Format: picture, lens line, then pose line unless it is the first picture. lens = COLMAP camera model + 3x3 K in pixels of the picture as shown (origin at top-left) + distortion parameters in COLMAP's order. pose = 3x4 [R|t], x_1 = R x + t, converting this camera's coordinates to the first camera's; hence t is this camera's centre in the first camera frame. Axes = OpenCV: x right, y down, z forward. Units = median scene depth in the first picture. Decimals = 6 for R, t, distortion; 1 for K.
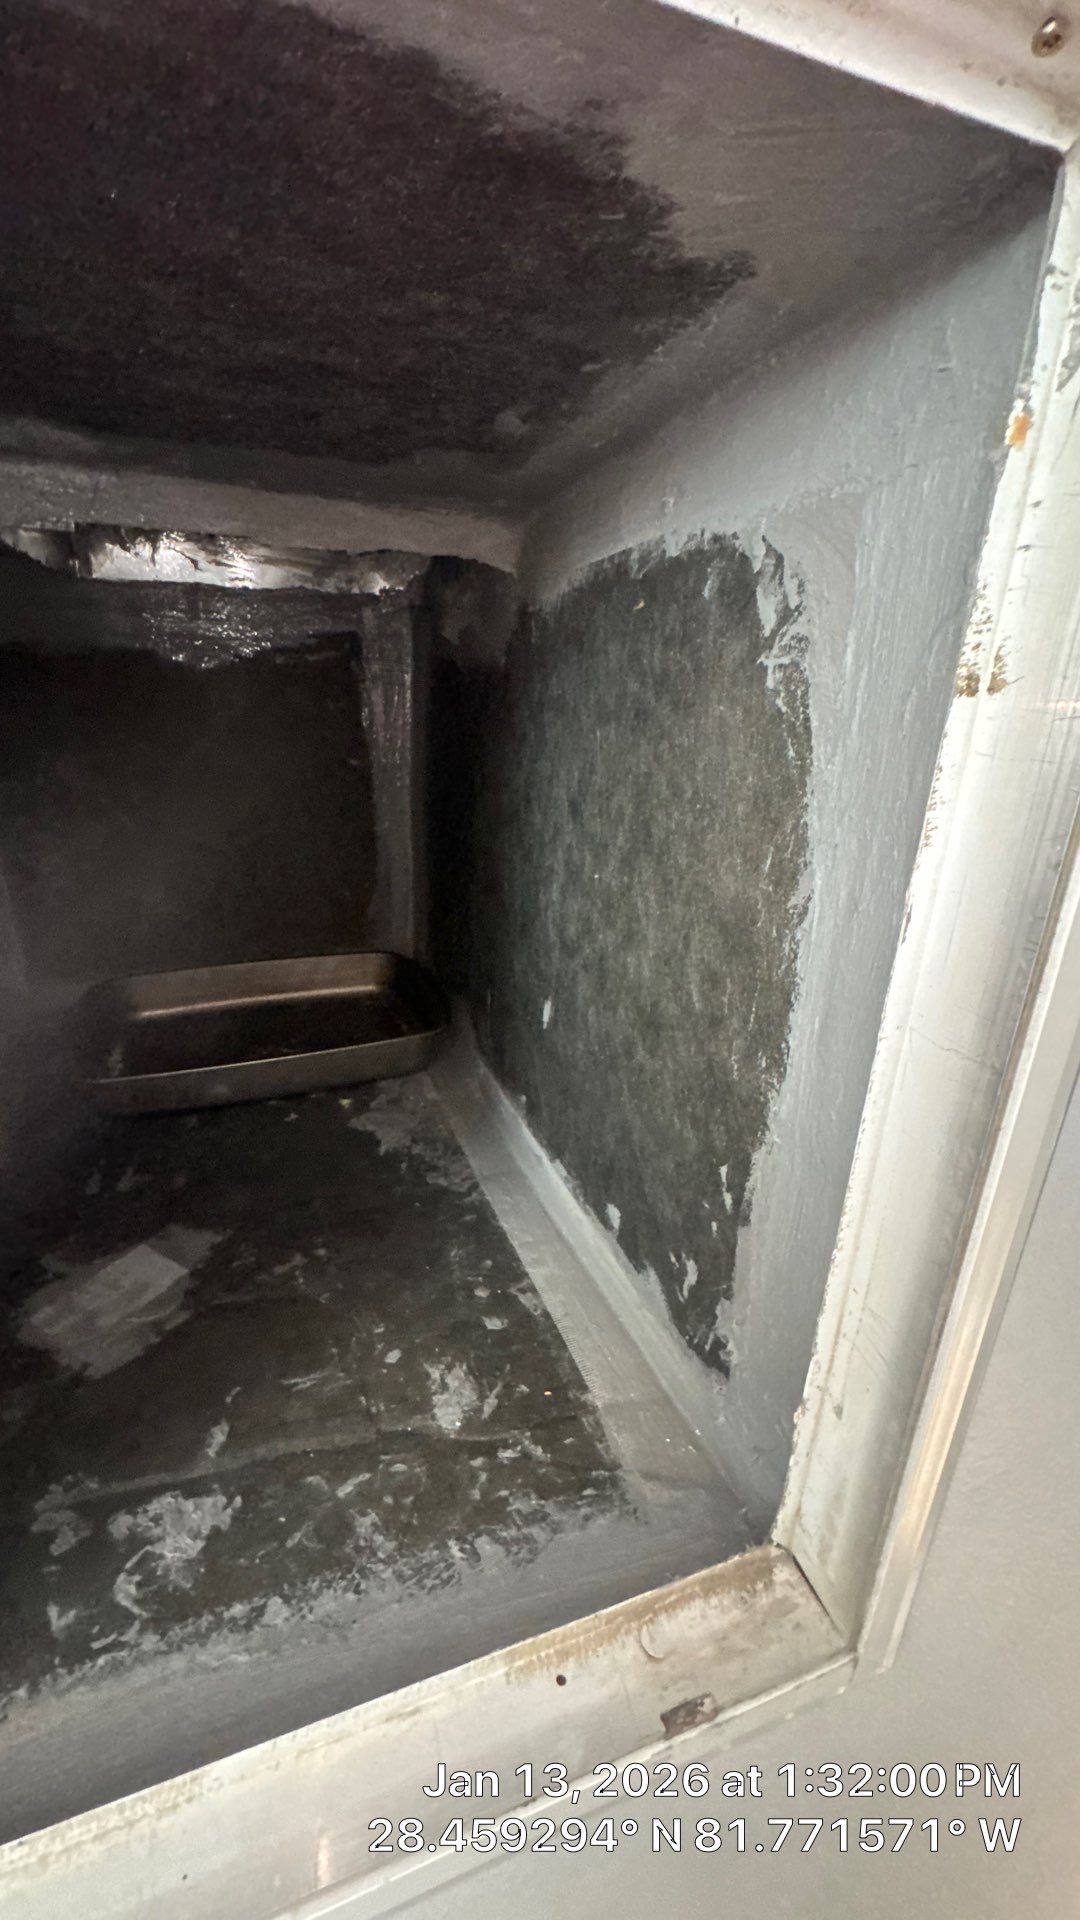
lens RADIAL K [[767.4, 0, 540.0], [0, 767.4, 960.0], [0, 0, 1]] dist [-0.000943, -0.000217]
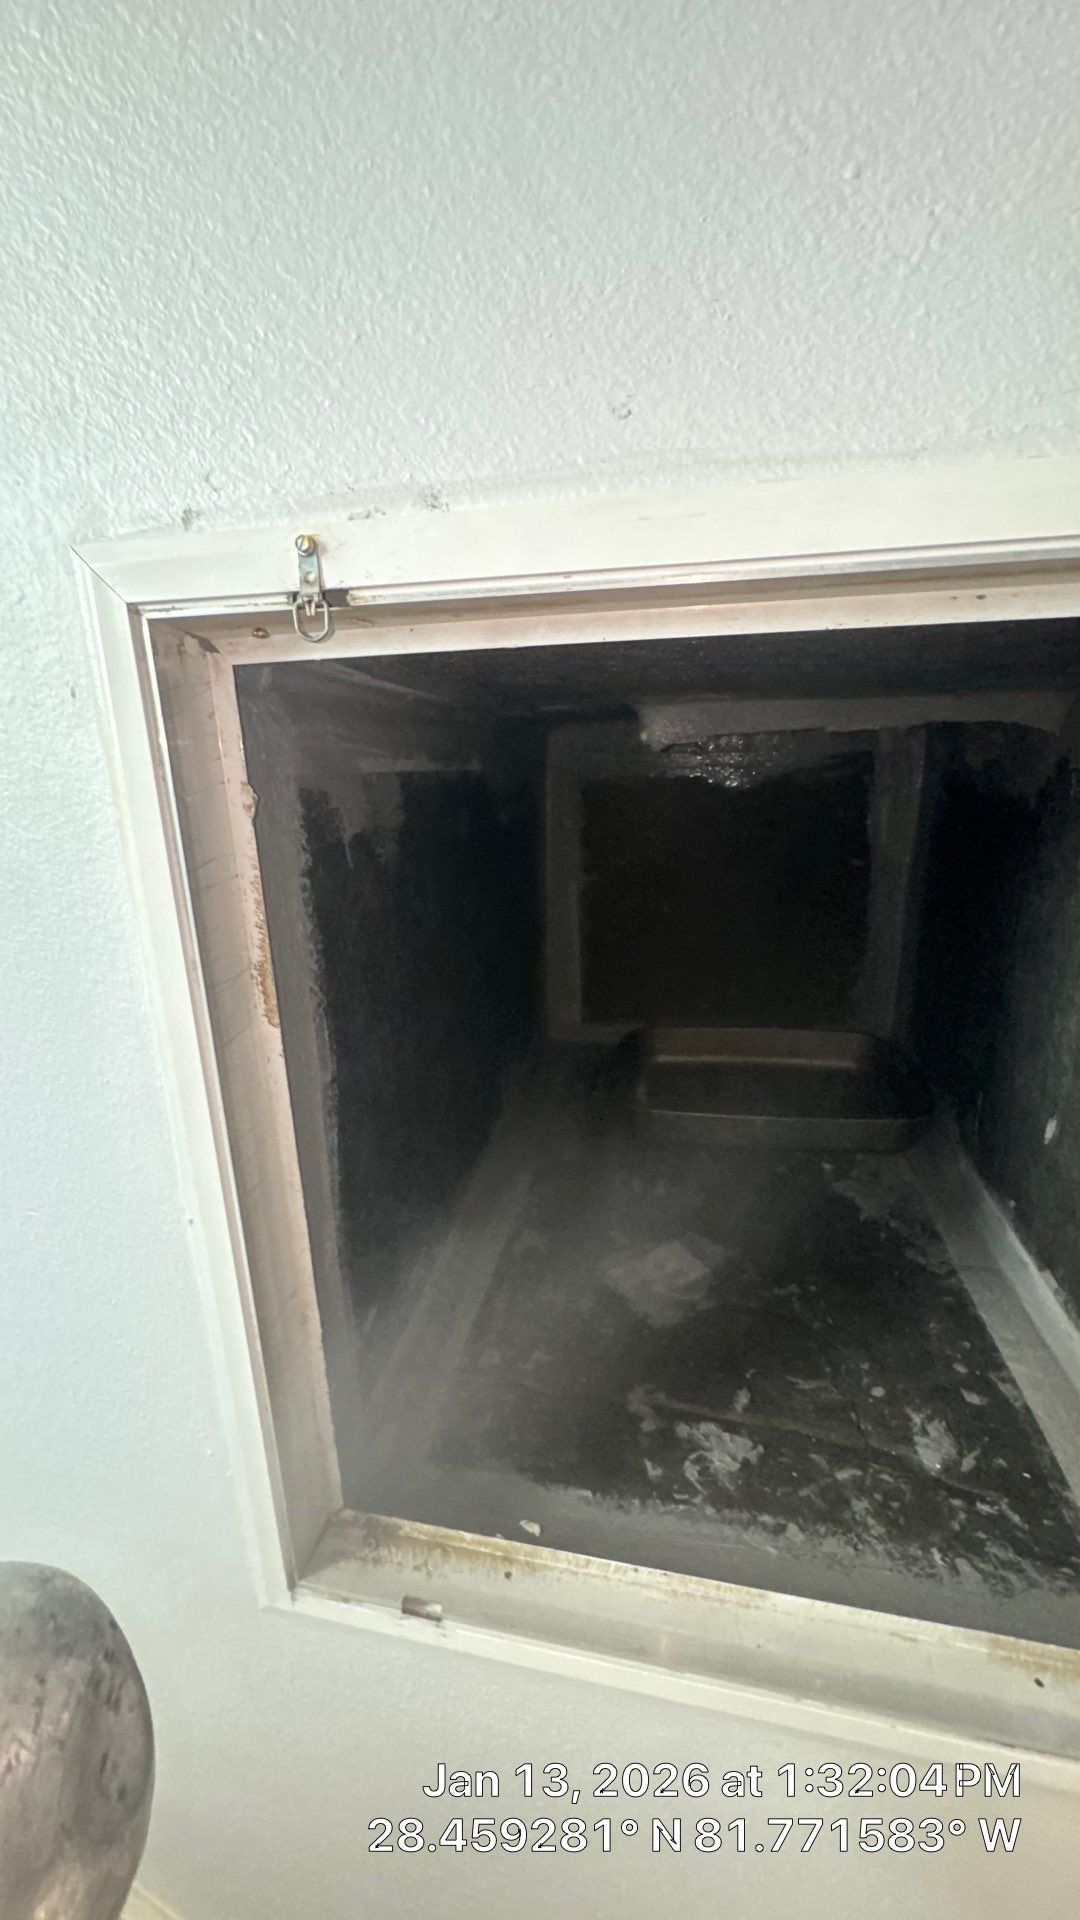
lens RADIAL K [[767.4, 0, 540.0], [0, 767.4, 960.0], [0, 0, 1]] dist [-0.000943, -0.000217]
pose [[0.848605, 0.088085, -0.521642, -0.083065], [-0.117079, 0.992861, -0.022808, -0.083603], [0.515908, 0.080429, 0.852860, -0.425064]]
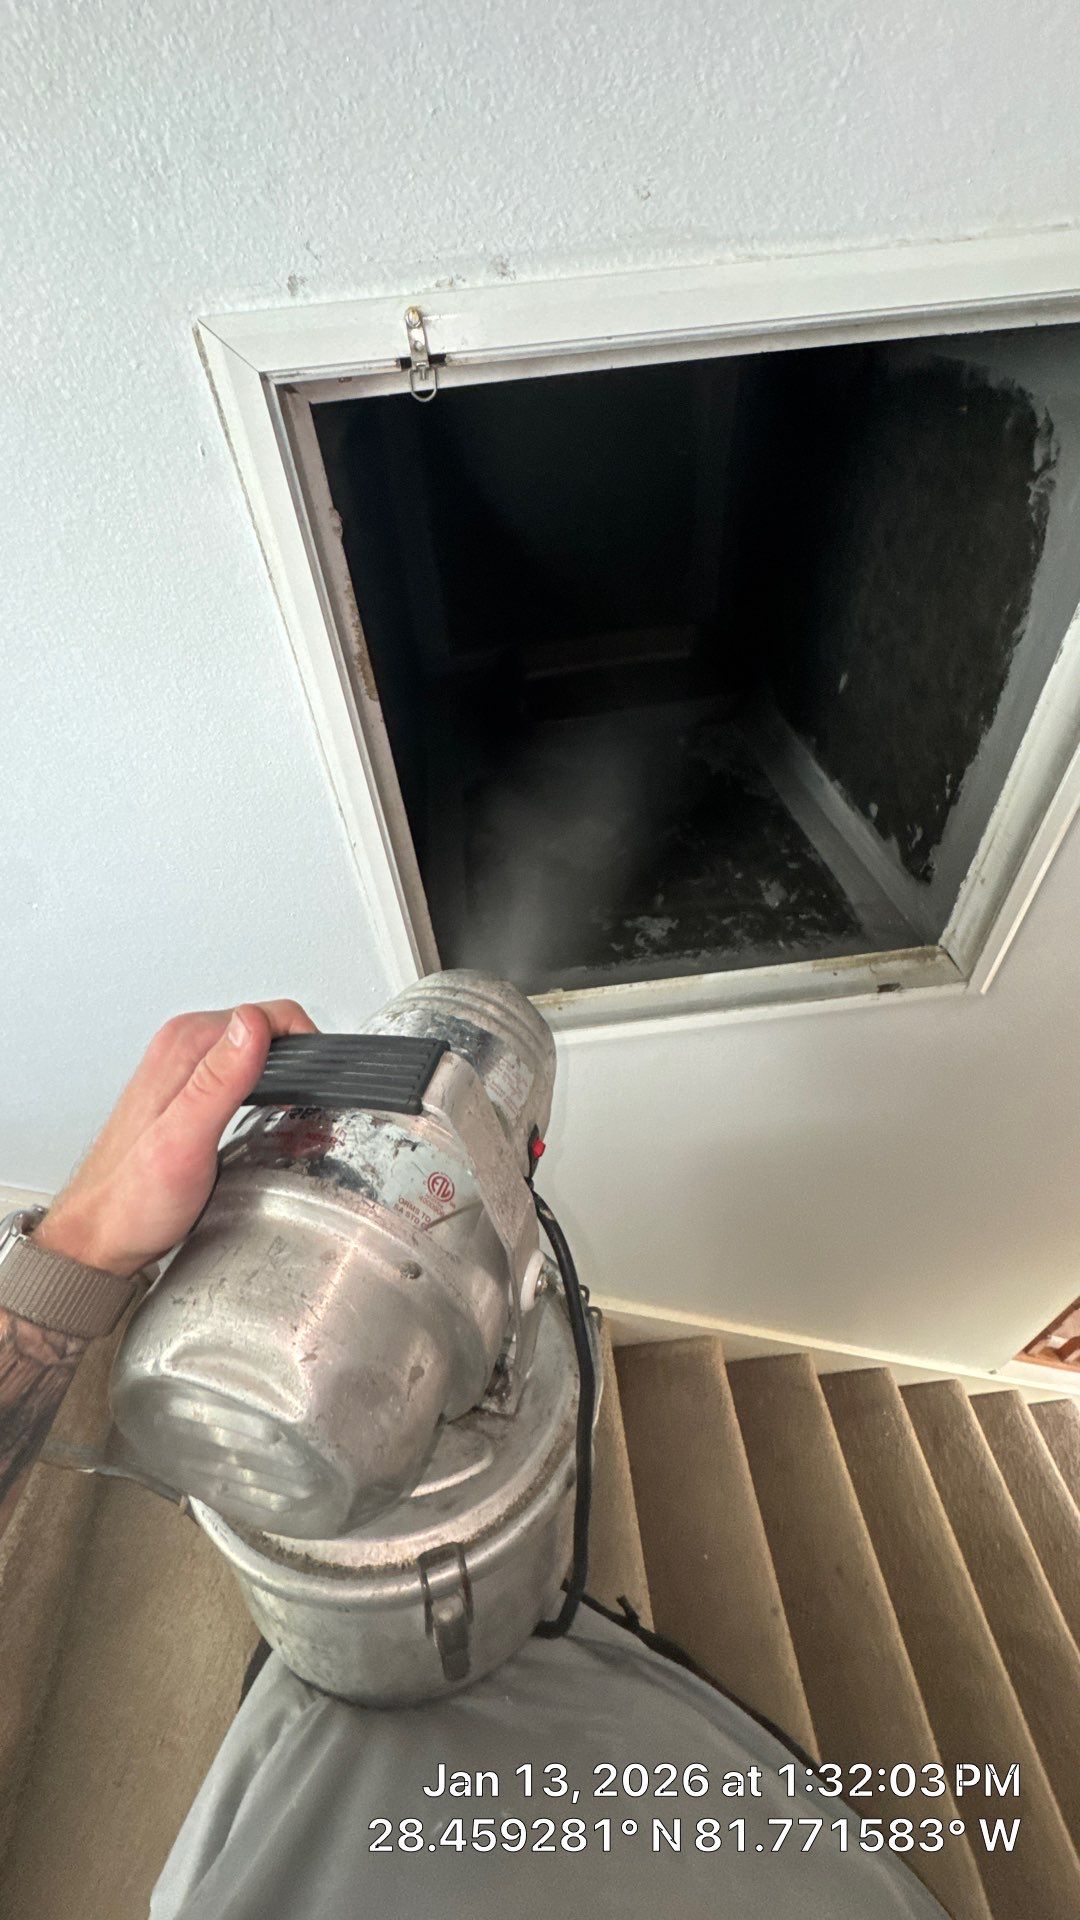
lens RADIAL K [[765.2, 0, 541.6], [0, 765.2, 959.5], [0, 0, 1]] dist [-0.006949, 0.000616]
pose [[0.964751, 0.092612, -0.246330, -0.203930], [0.022985, 0.902802, 0.429442, -0.137434], [0.262158, -0.419967, 0.868850, -0.992569]]
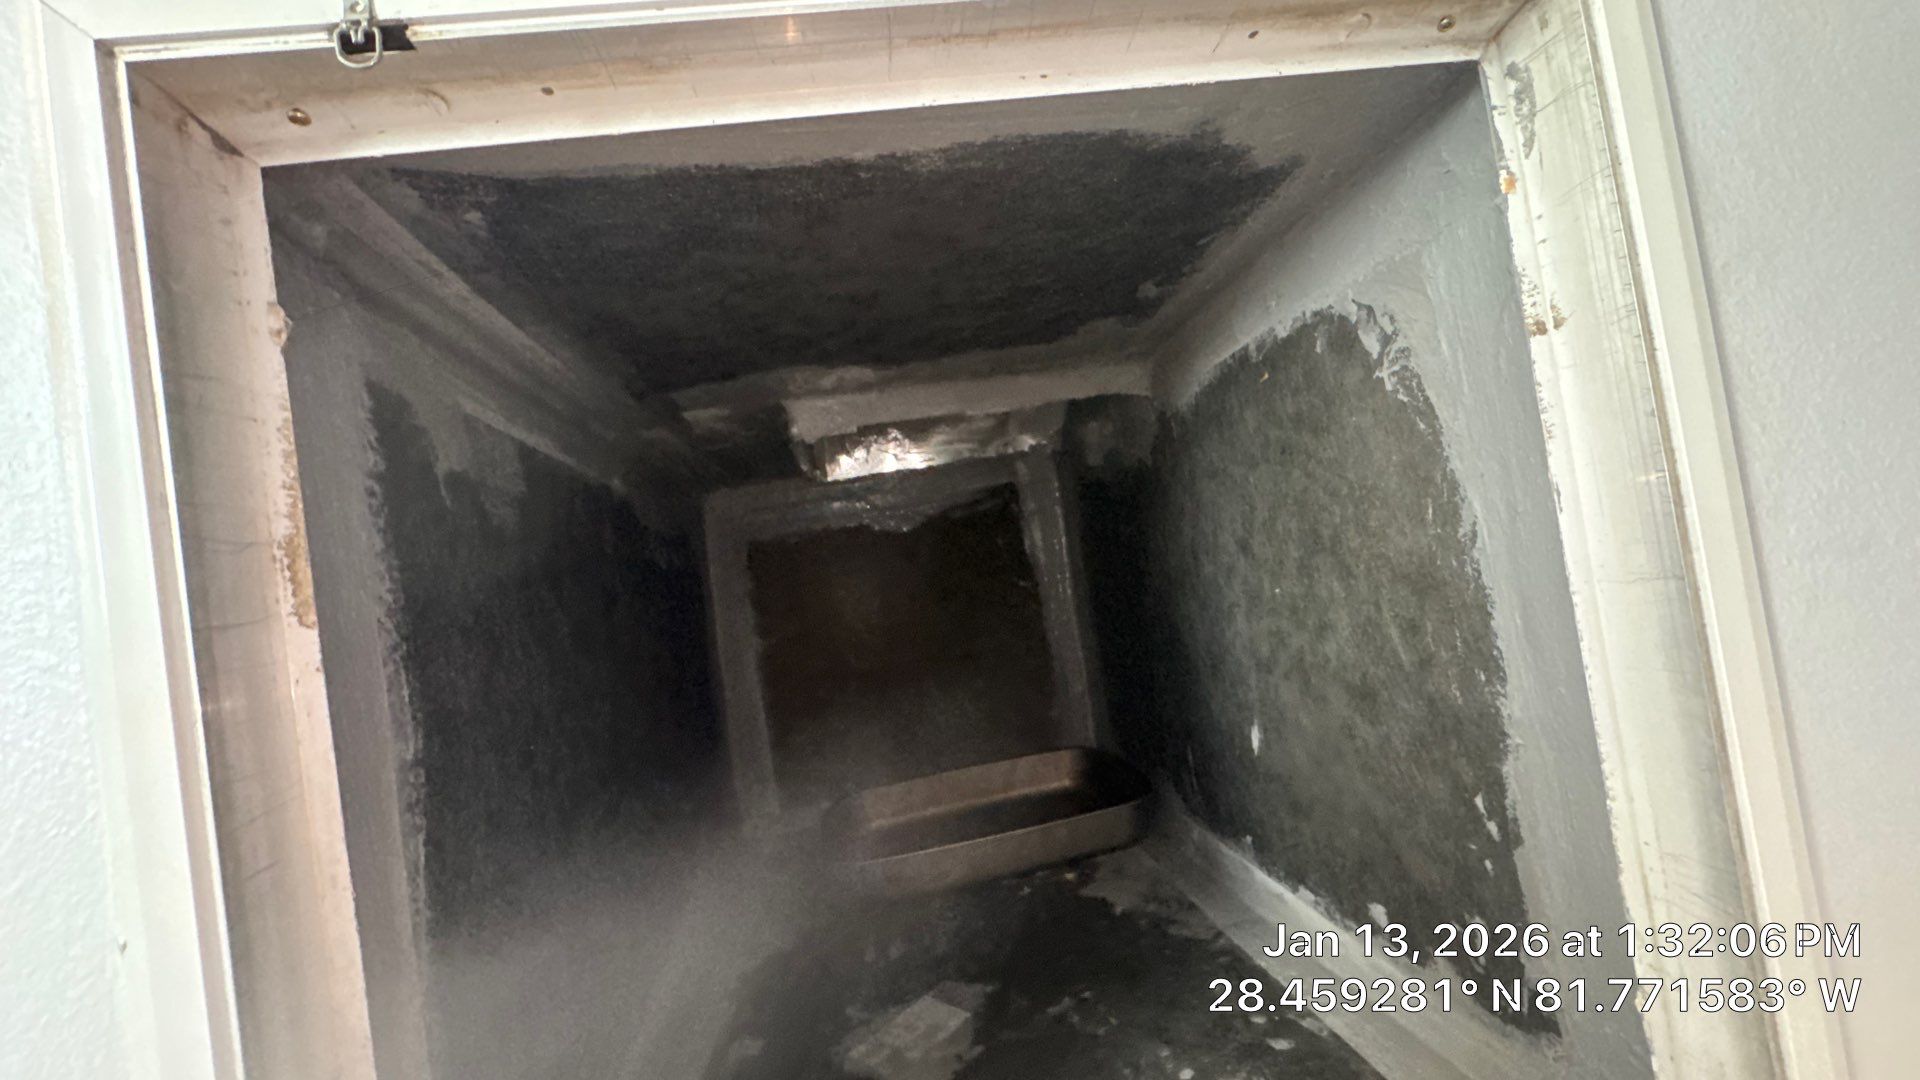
lens RADIAL K [[767.4, 0, 960.0], [0, 767.4, 540.0], [0, 0, 1]] dist [-0.000943, -0.000217]
pose [[0.954348, -0.194073, -0.227057, -0.126759], [0.101871, 0.926063, -0.363360, 0.230058], [0.280787, 0.323641, 0.903557, -0.264974]]
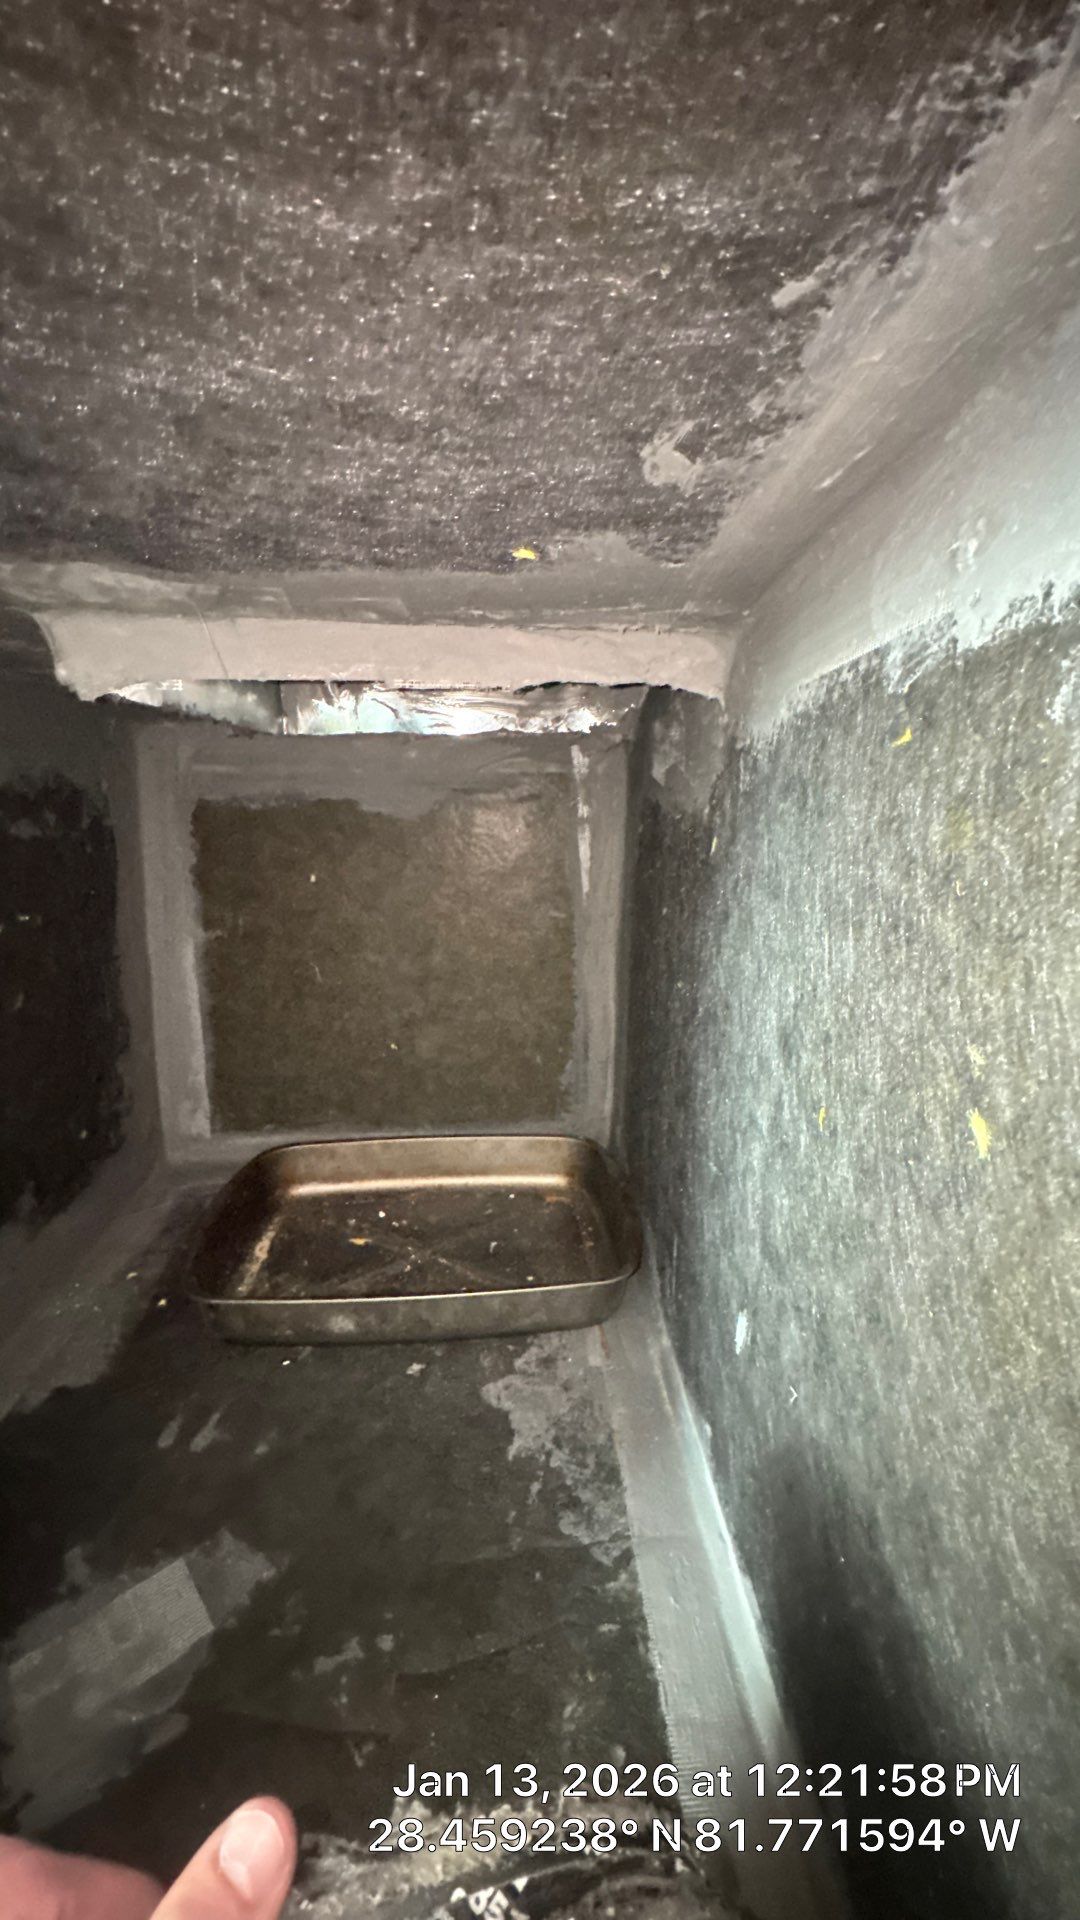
lens RADIAL K [[765.5, 0, 540.0], [0, 765.5, 960.0], [0, 0, 1]] dist [-0.001016, -0.000170]
pose [[0.946260, 0.036134, -0.321381, 0.063336], [-0.082114, 0.988017, -0.130686, -0.205037], [0.312808, 0.150053, 0.937889, 0.412935]]
